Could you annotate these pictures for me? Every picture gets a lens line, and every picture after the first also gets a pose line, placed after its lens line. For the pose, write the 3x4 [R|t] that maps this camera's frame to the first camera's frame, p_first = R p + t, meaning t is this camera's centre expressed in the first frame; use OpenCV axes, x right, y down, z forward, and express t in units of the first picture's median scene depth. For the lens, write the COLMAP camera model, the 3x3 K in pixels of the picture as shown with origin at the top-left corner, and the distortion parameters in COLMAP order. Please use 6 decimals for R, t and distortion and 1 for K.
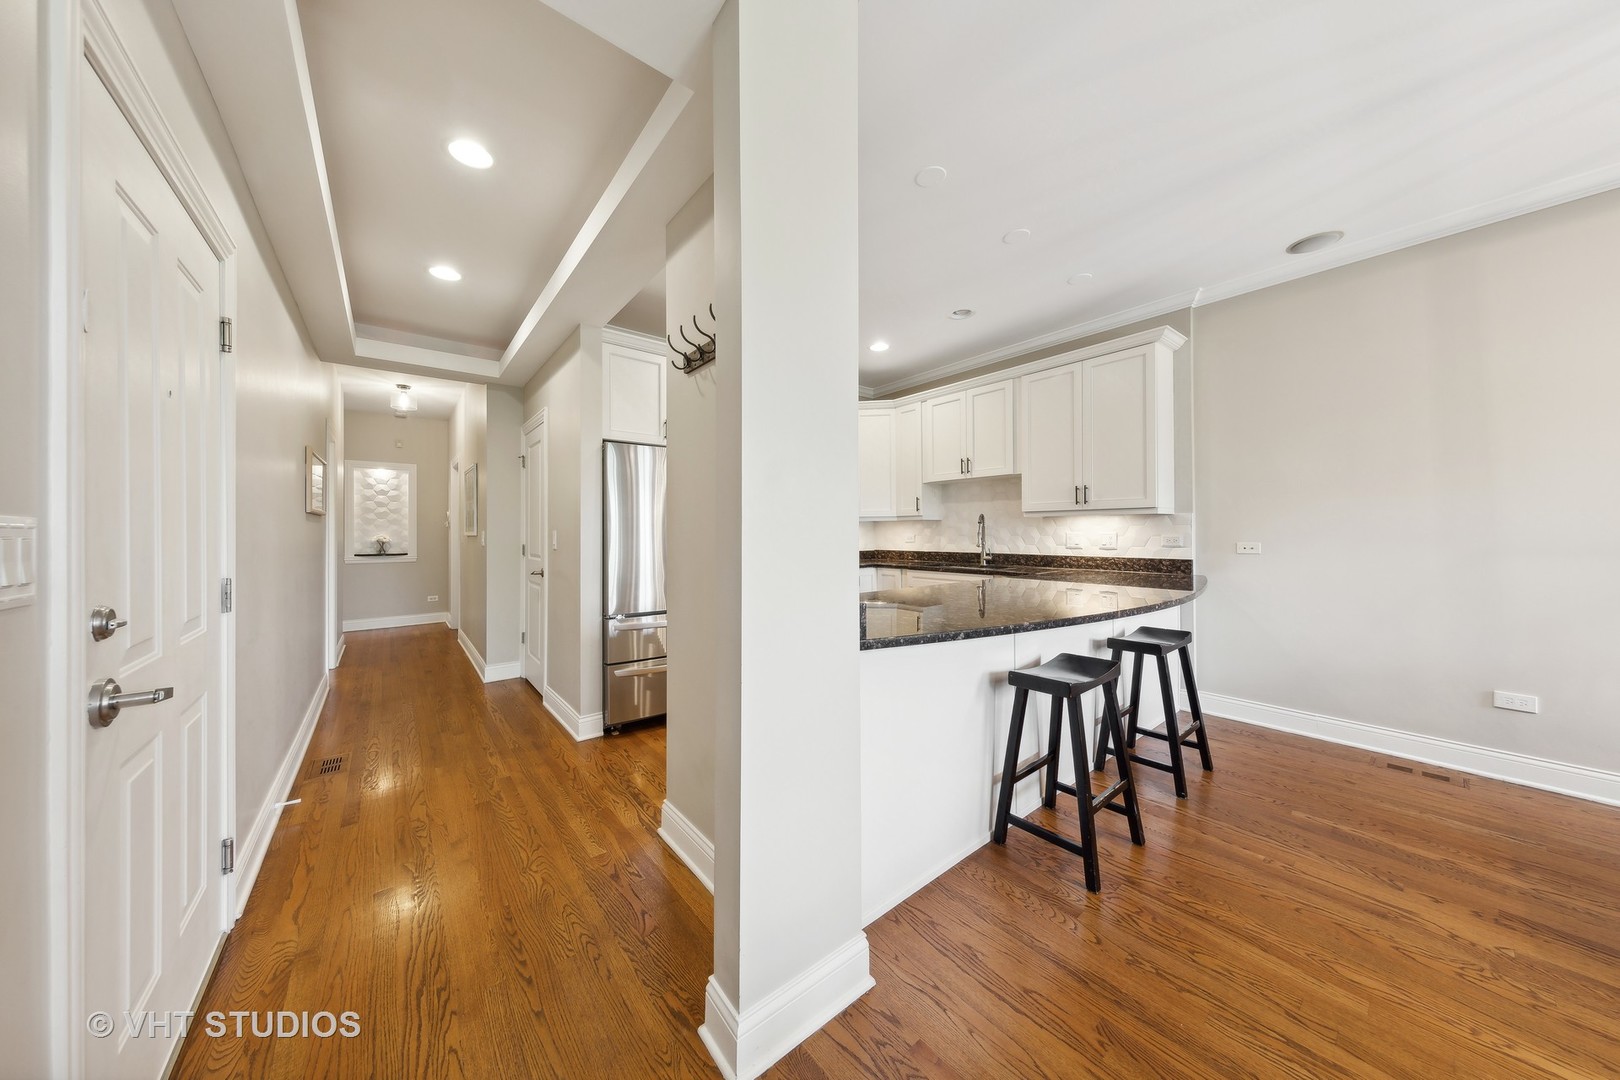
lens RADIAL K [[517.7, 0, 811.7], [0, 517.7, 529.9], [0, 0, 1]] dist [0.009440, -0.001248]
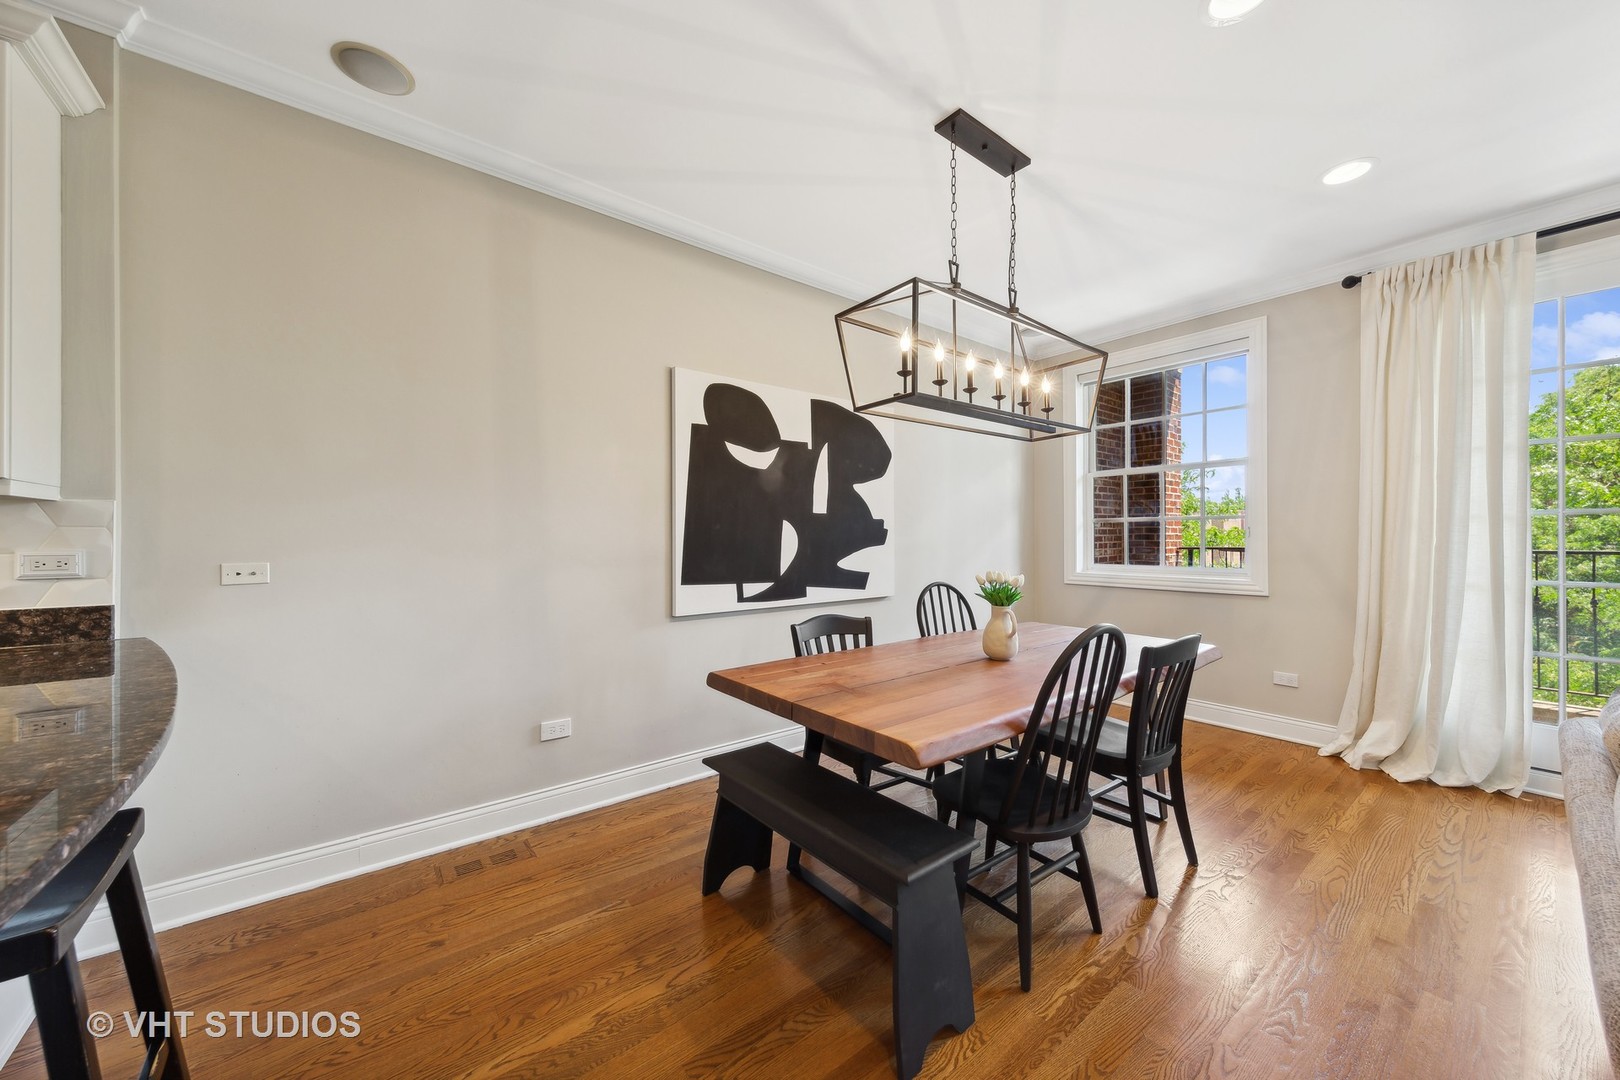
lens RADIAL K [[585.4, 0, 814.3], [0, 585.4, 533.8], [0, 0, 1]] dist [0.000722, 0.000214]
pose [[0.015927, 0.012617, 0.999794, 0.201816], [-0.005564, 0.999906, -0.012530, -0.000836], [-0.999858, -0.005363, 0.015996, 0.330979]]
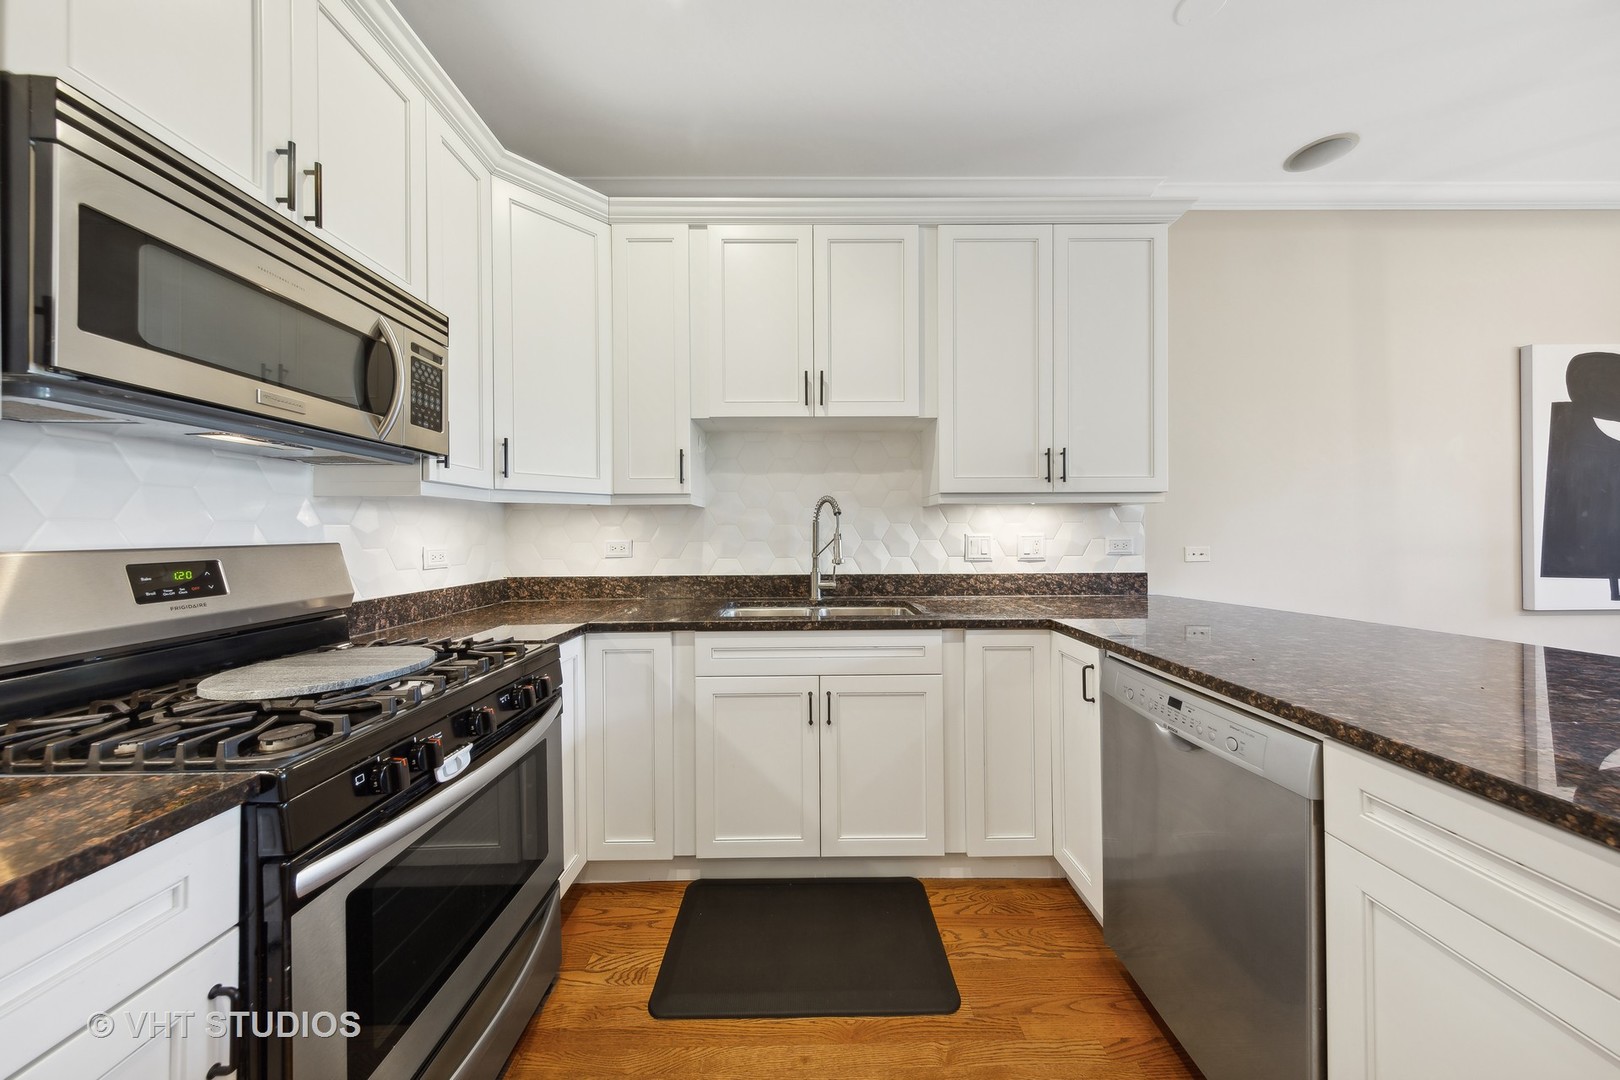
lens RADIAL K [[517.7, 0, 809.4], [0, 517.7, 532.0], [0, 0, 1]] dist [0.009440, -0.001248]
pose [[0.621182, 0.003395, 0.783659, -0.070551], [-0.001603, 0.999994, -0.003062, 0.005418], [-0.783664, 0.000646, 0.621184, 0.781989]]
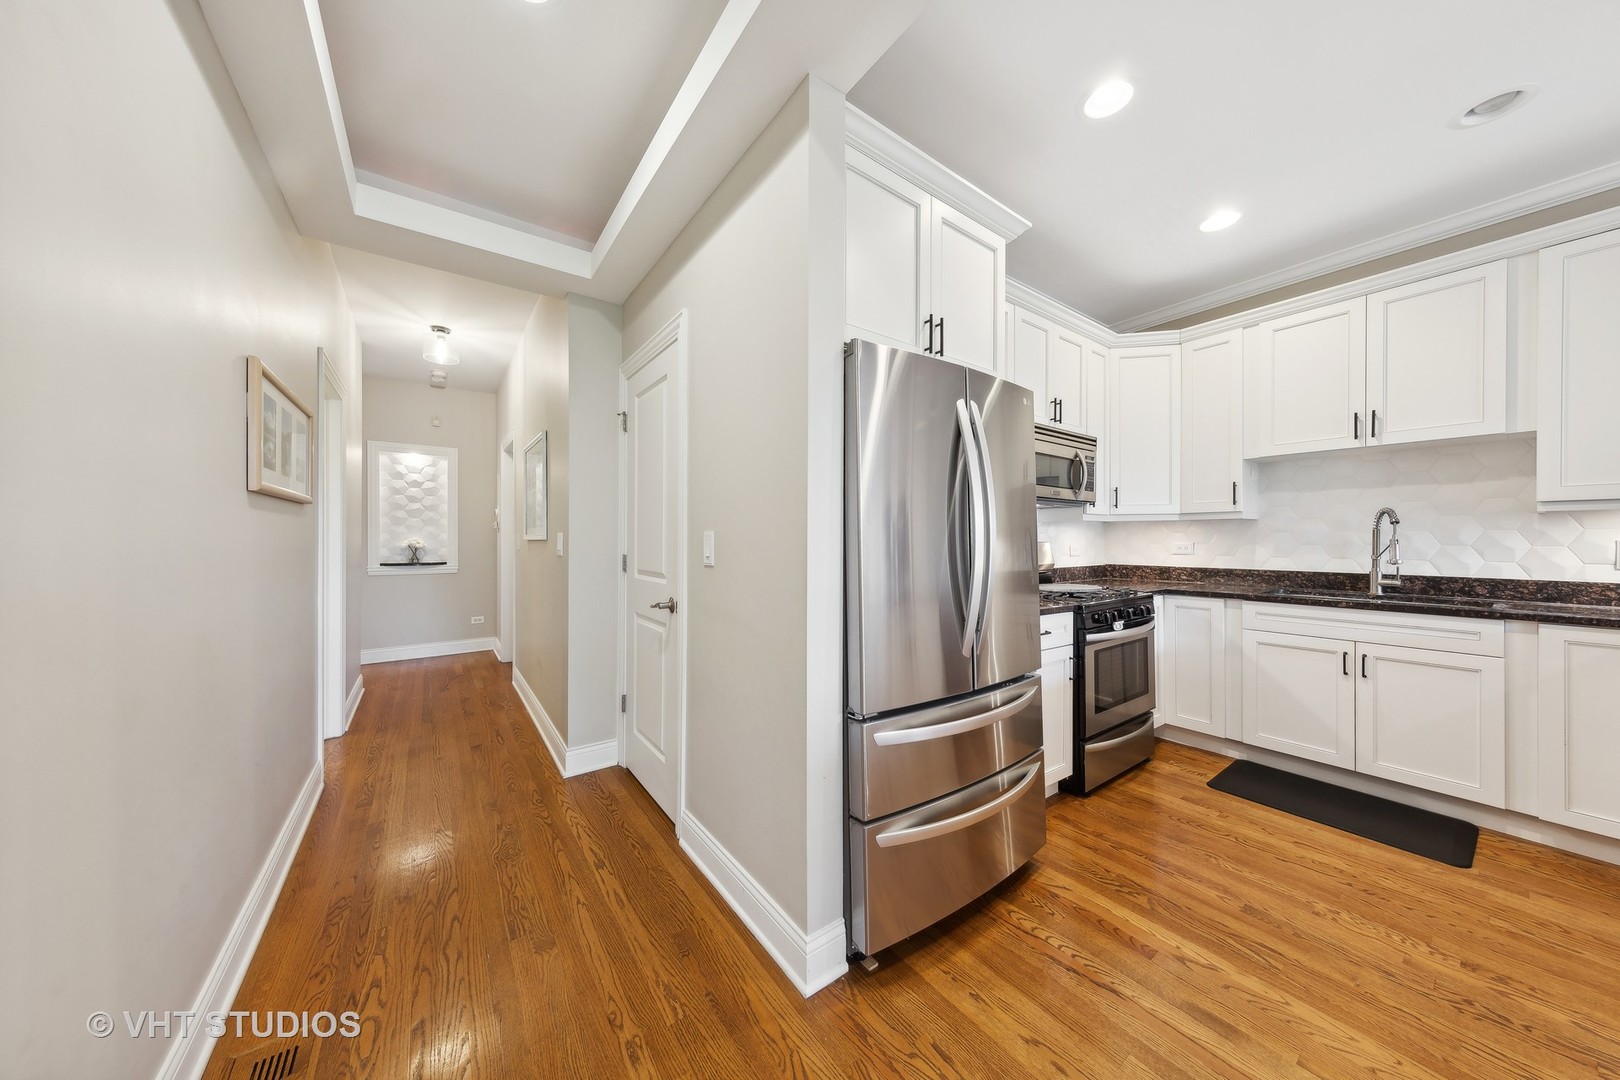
lens RADIAL K [[517.7, 0, 814.9], [0, 517.7, 540.1], [0, 0, 1]] dist [0.009440, -0.001248]
pose [[0.998939, 0.005658, -0.045694, -0.320905], [-0.005336, 0.999960, 0.007179, 0.005464], [0.045733, -0.006927, 0.998930, 0.417144]]
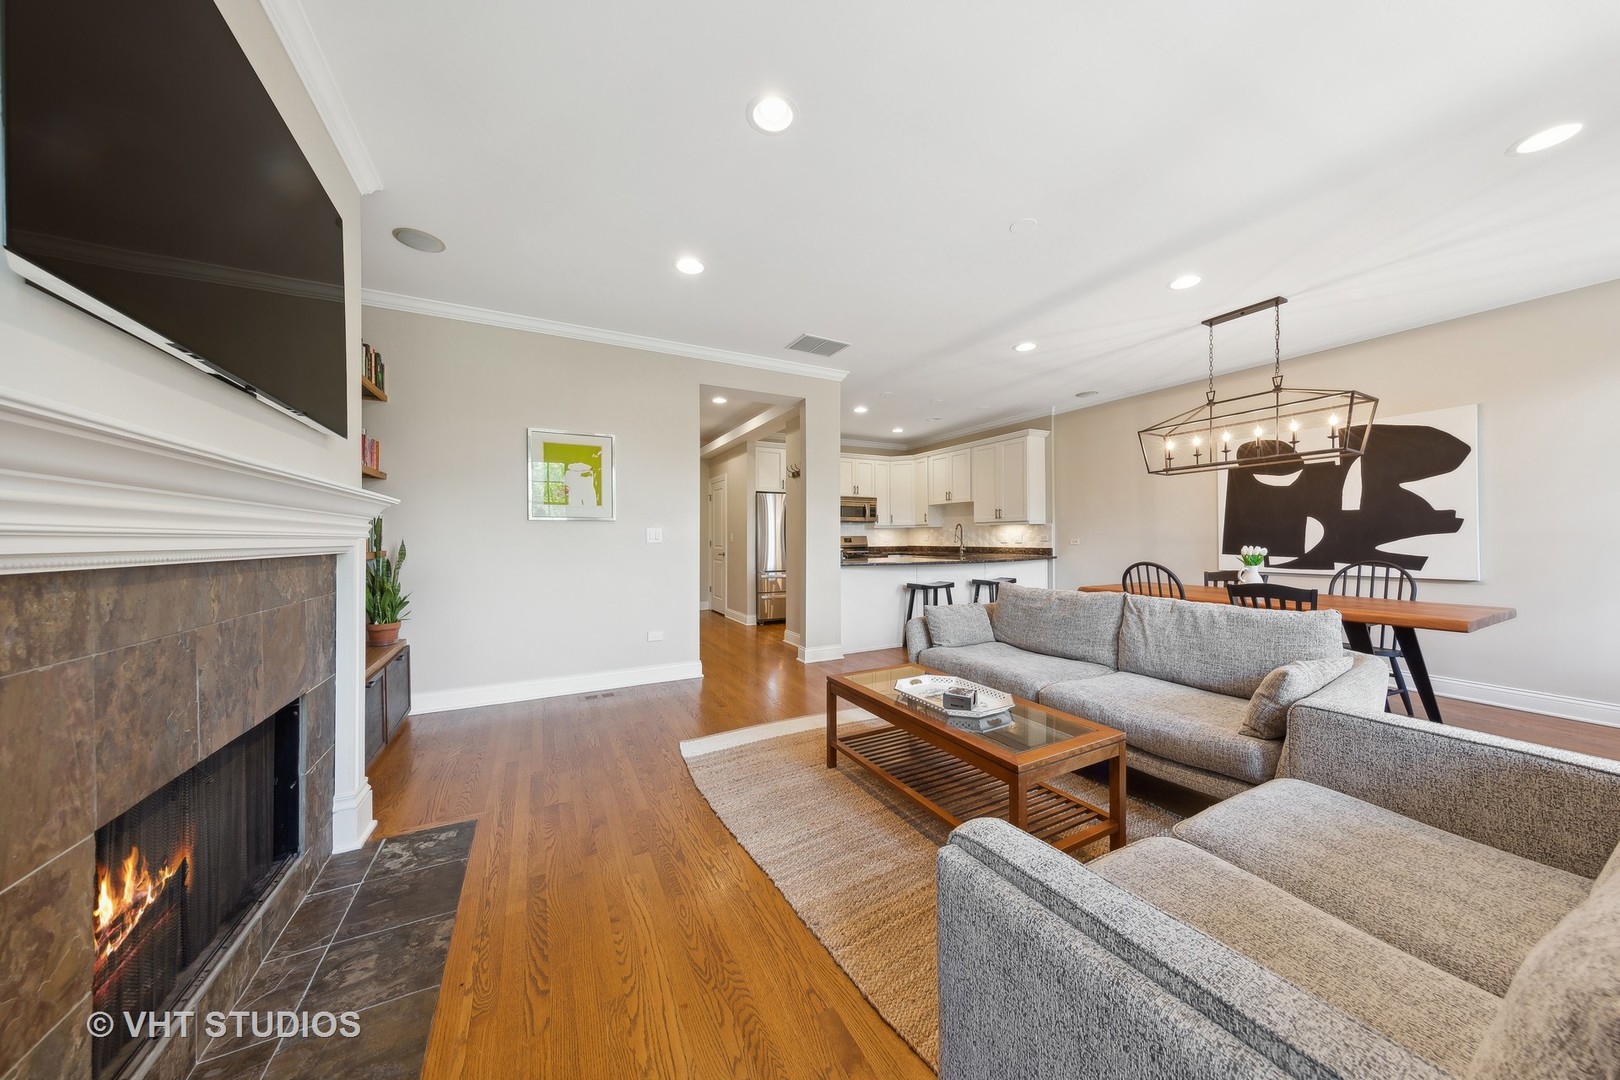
lens RADIAL K [[517.7, 0, 816.4], [0, 517.7, 539.1], [0, 0, 1]] dist [0.009440, -0.001248]
pose [[0.982553, -0.000651, -0.185982, 0.201115], [0.002267, 0.999962, 0.008474, 0.005125], [0.185969, -0.008748, 0.982517, -0.866824]]
